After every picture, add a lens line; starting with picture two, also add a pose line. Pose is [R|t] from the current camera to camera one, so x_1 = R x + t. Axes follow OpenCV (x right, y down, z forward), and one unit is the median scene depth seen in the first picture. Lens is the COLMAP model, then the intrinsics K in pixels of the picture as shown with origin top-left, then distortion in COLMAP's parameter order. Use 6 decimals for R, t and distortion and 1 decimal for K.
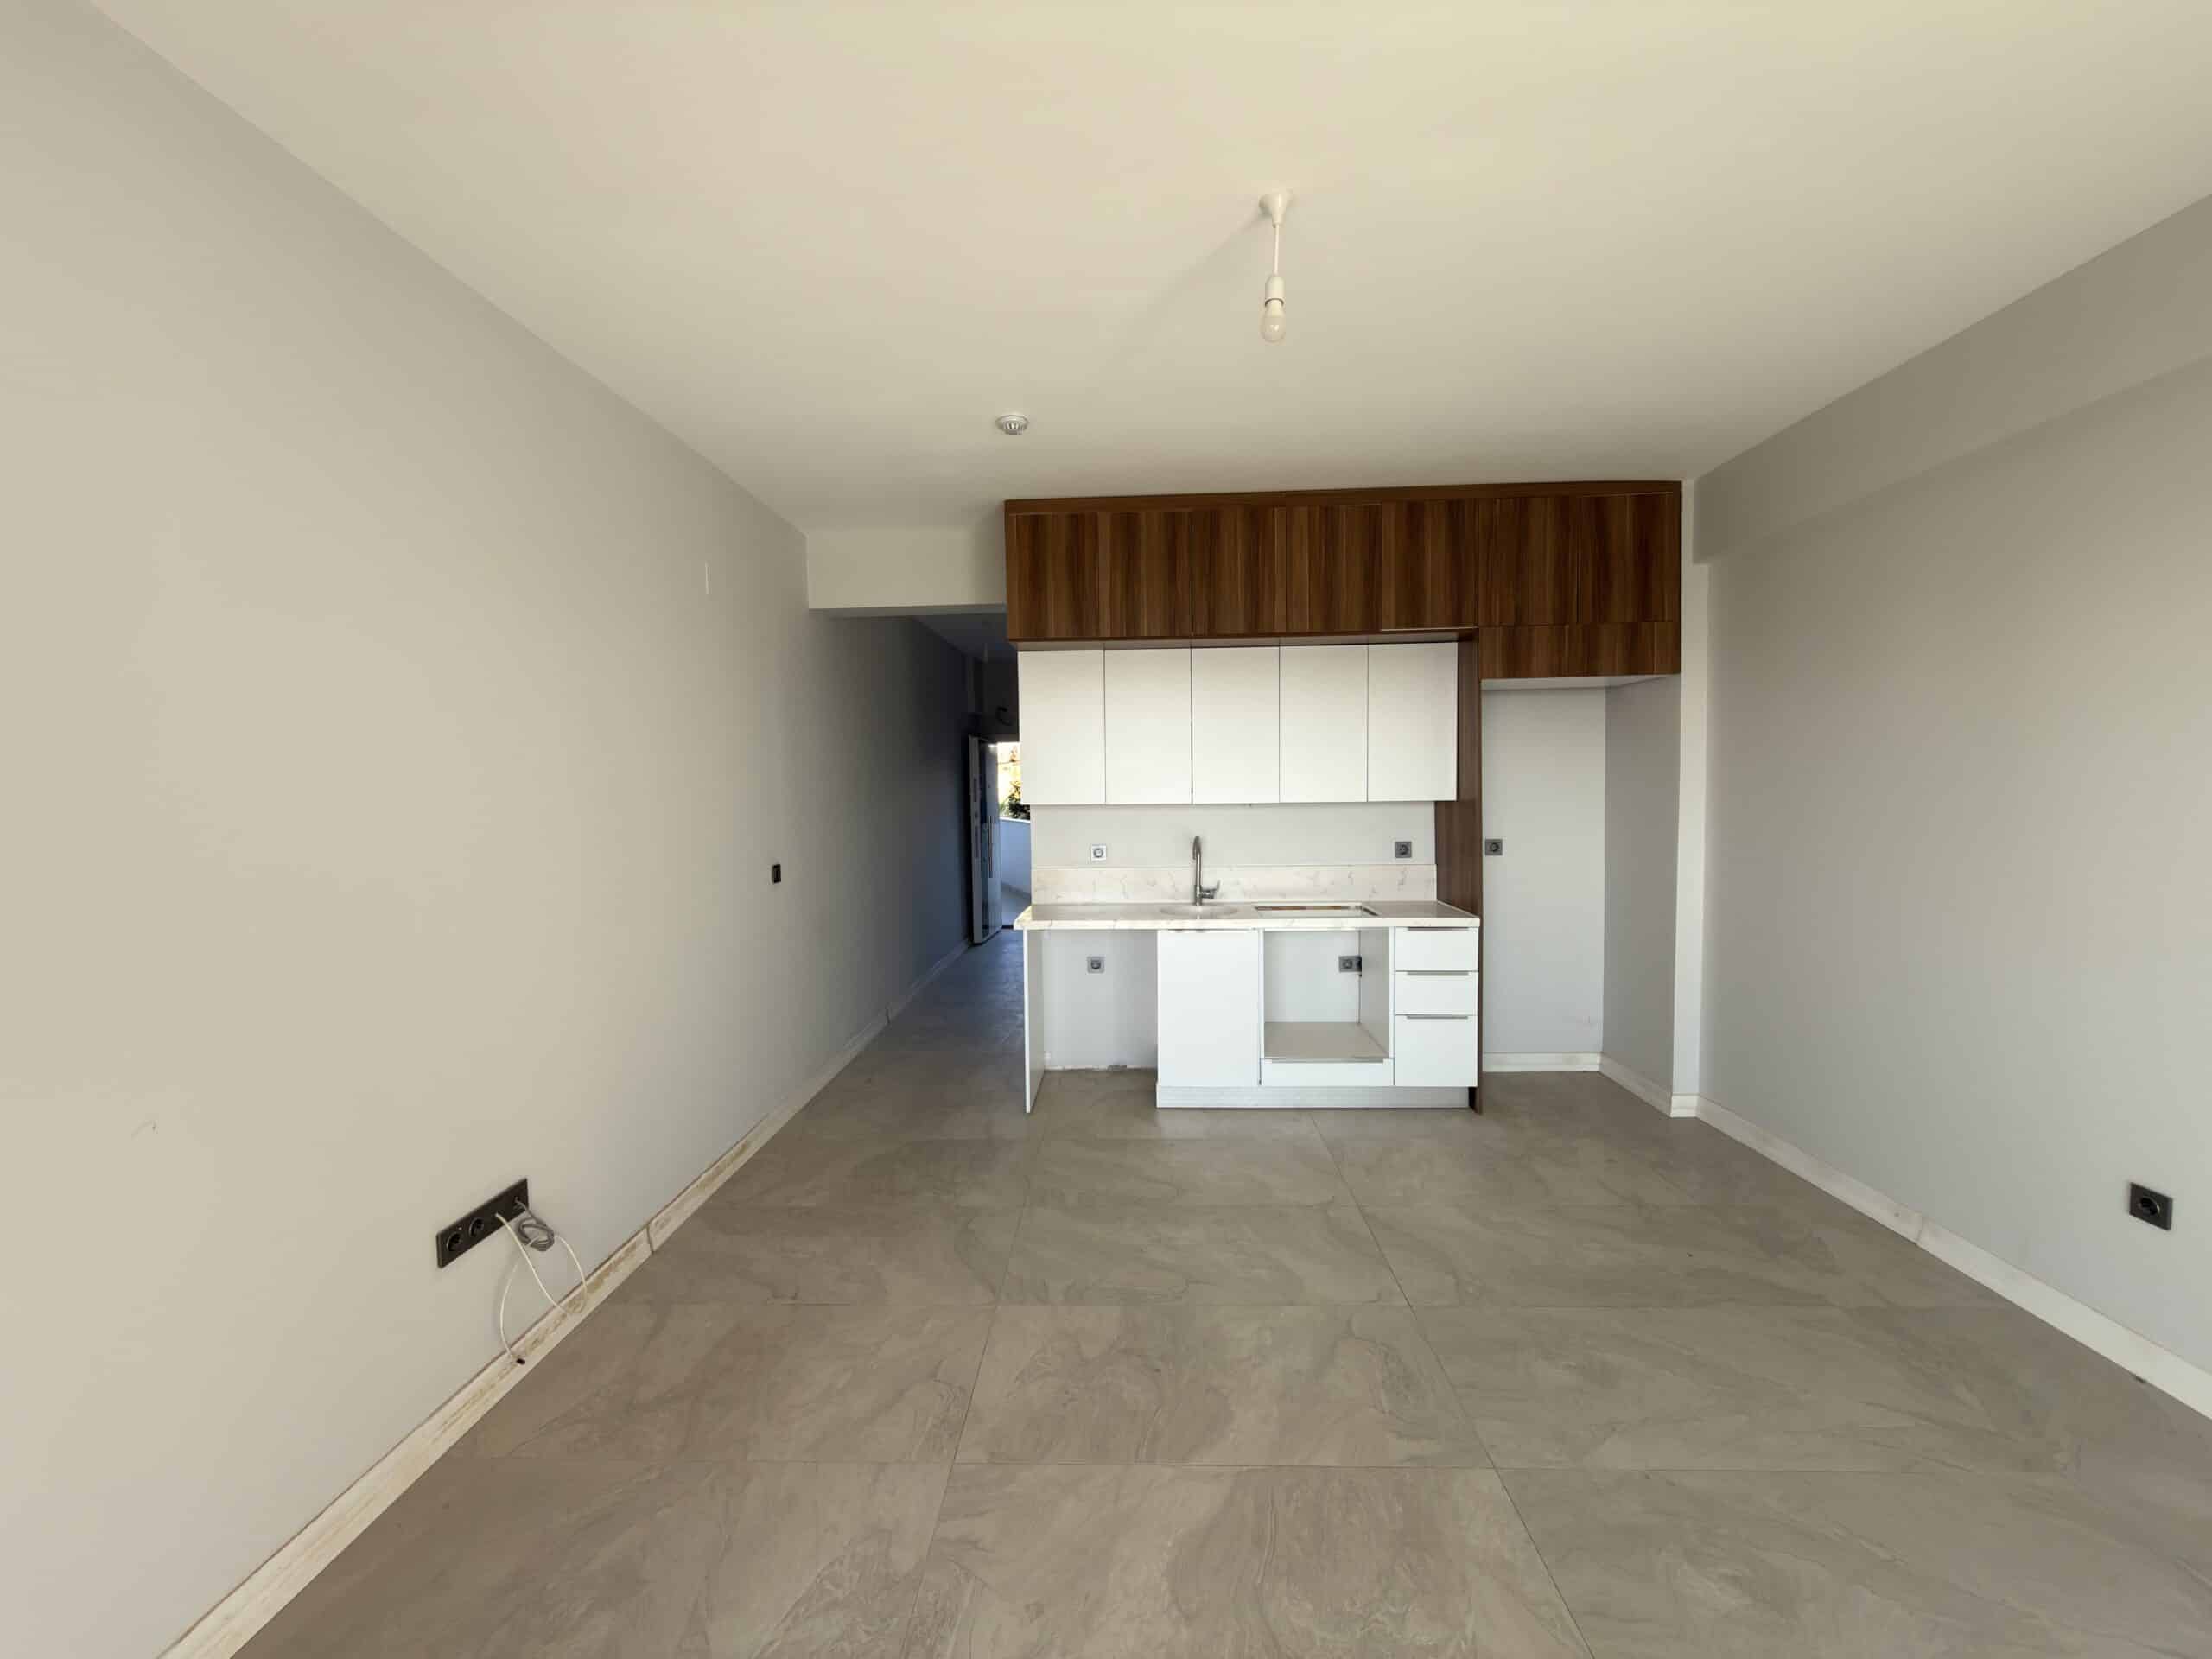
lens RADIAL K [[877.1, 0, 1104.2], [0, 877.1, 829.9], [0, 0, 1]] dist [-0.003713, 0.000594]
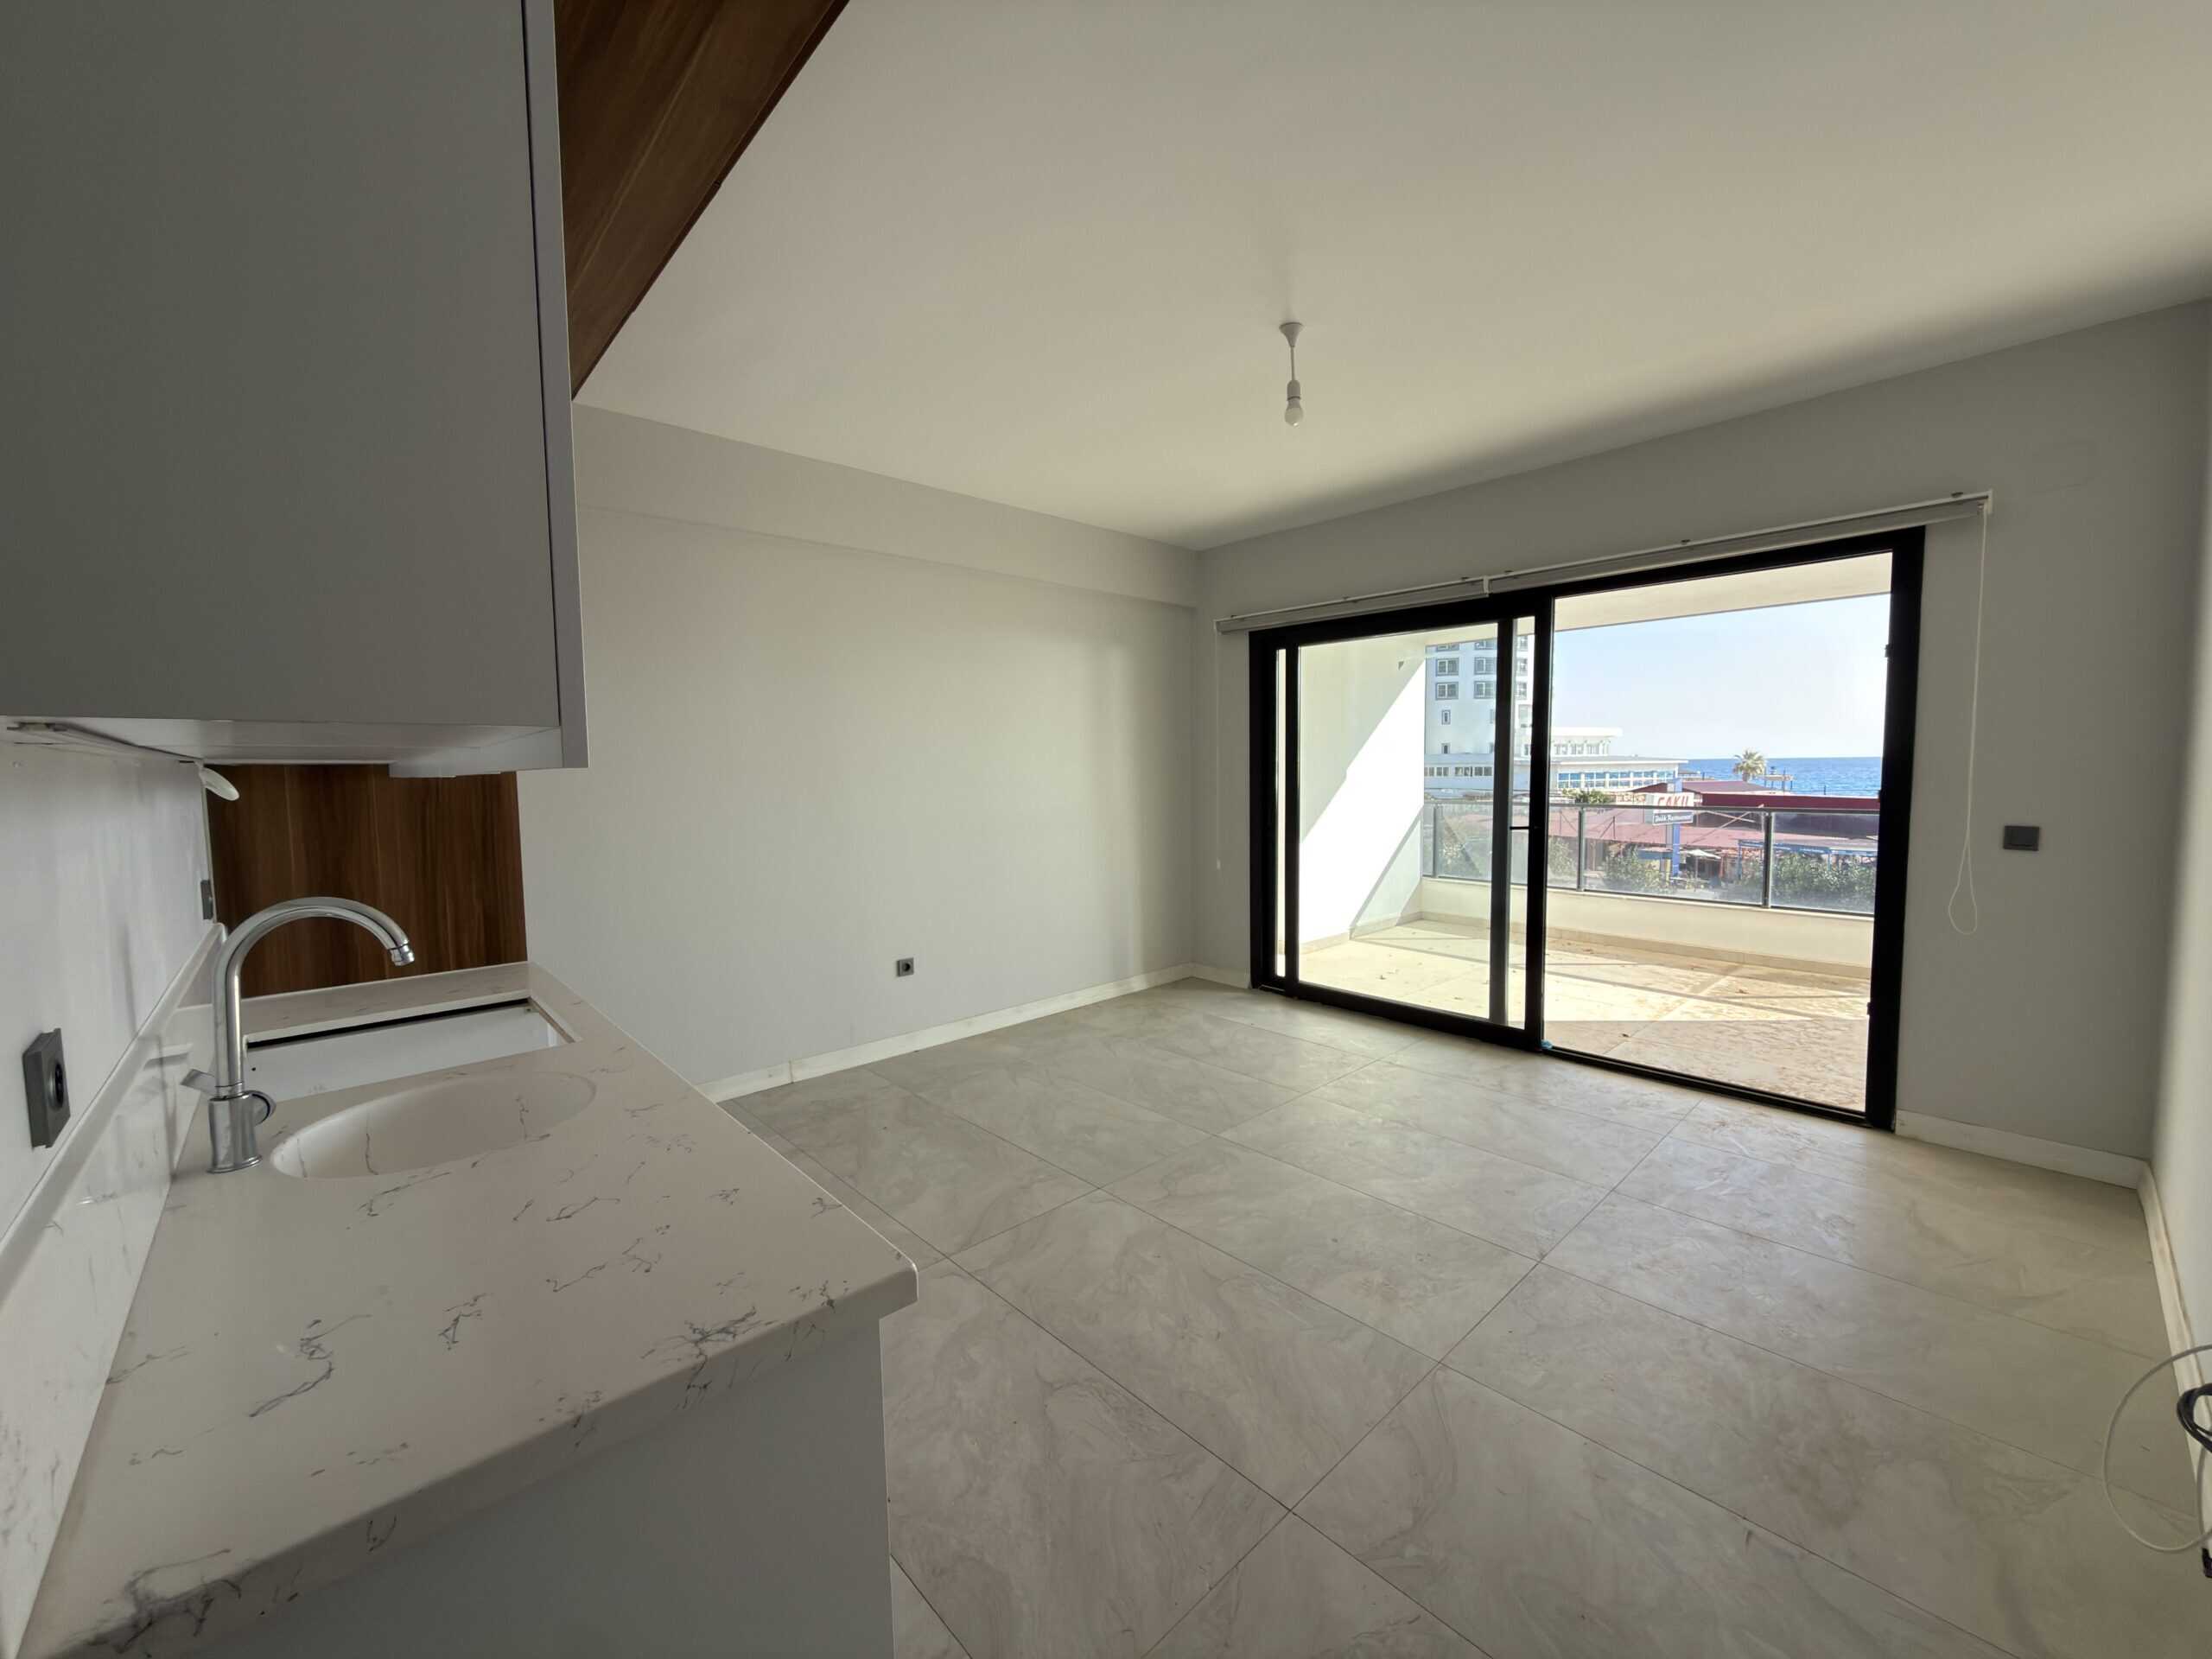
lens RADIAL K [[877.1, 0, 1112.3], [0, 877.1, 822.5], [0, 0, 1]] dist [-0.003713, 0.000594]
pose [[-0.712582, -0.020717, 0.701282, -0.319696], [0.061069, 0.993938, 0.091416, -0.032558], [-0.698926, 0.107968, -0.706998, 1.186243]]
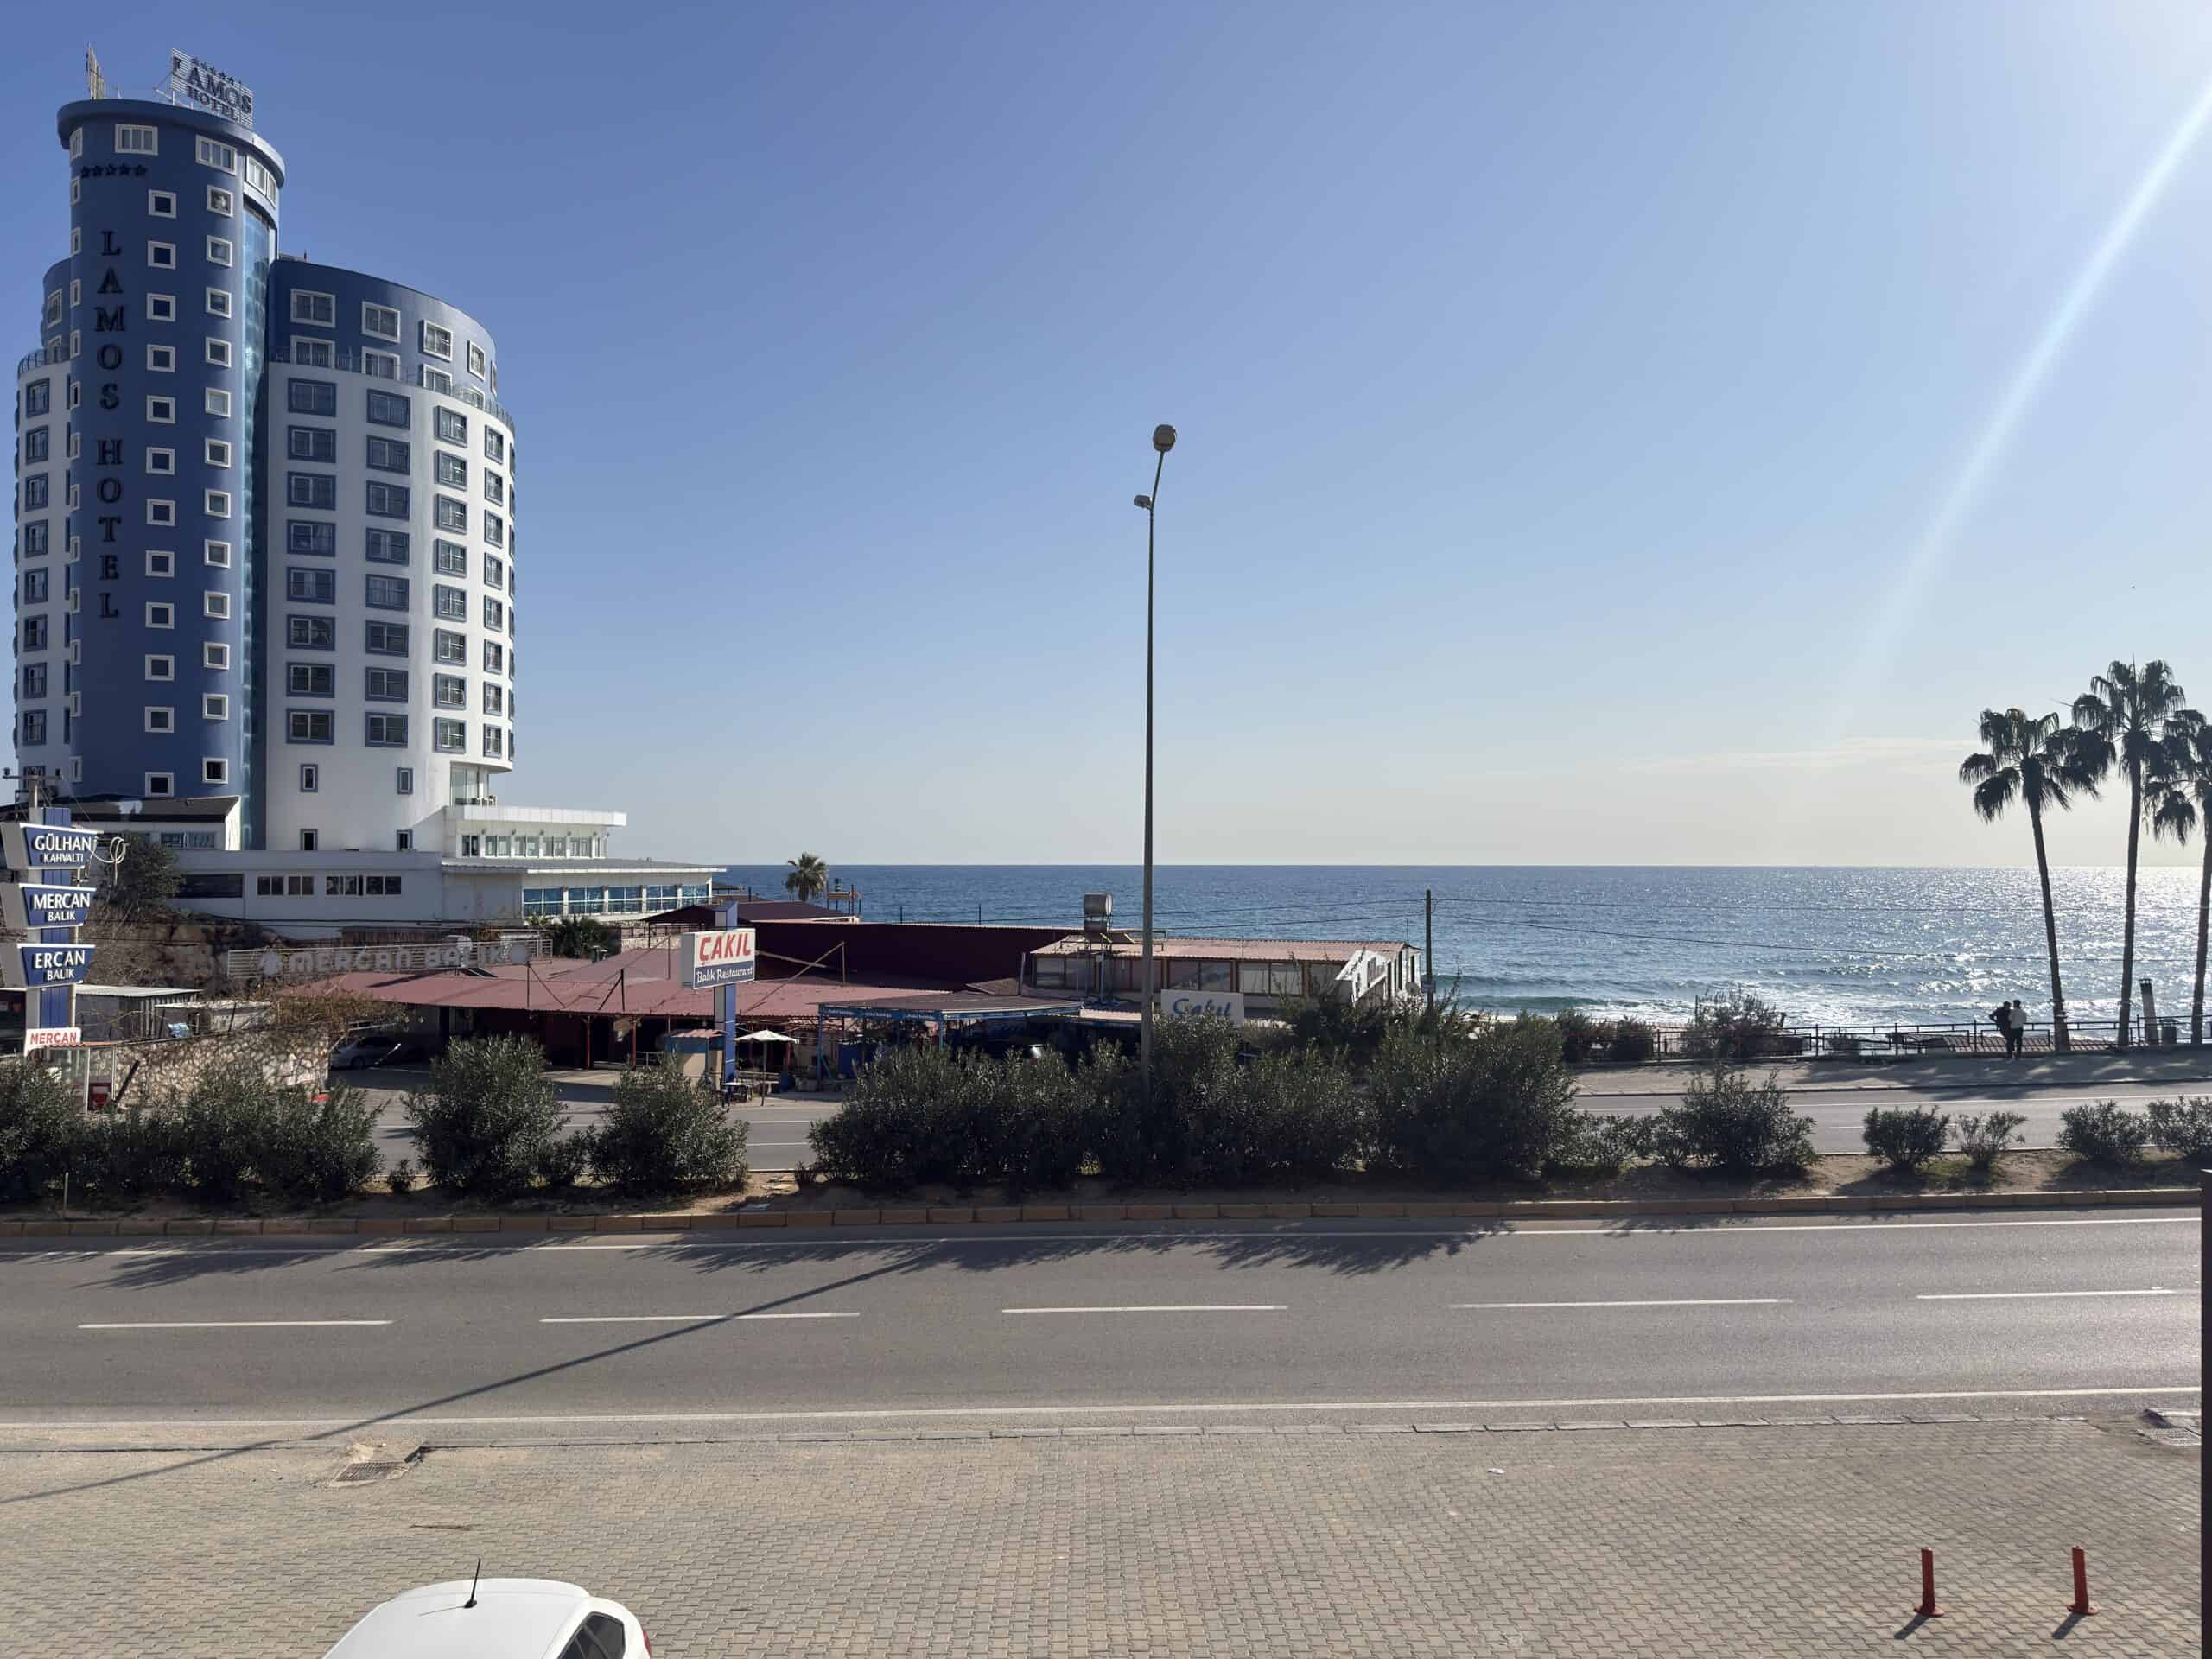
lens RADIAL K [[1551.5, 0, 1102.8], [0, 1551.5, 827.3], [0, 0, 1]] dist [0.064851, -0.073686]
pose [[-0.998806, 0.015002, -0.046502, -0.189465], [0.013632, 0.999468, 0.029645, -0.008907], [0.046922, 0.028976, -0.998478, 0.750280]]
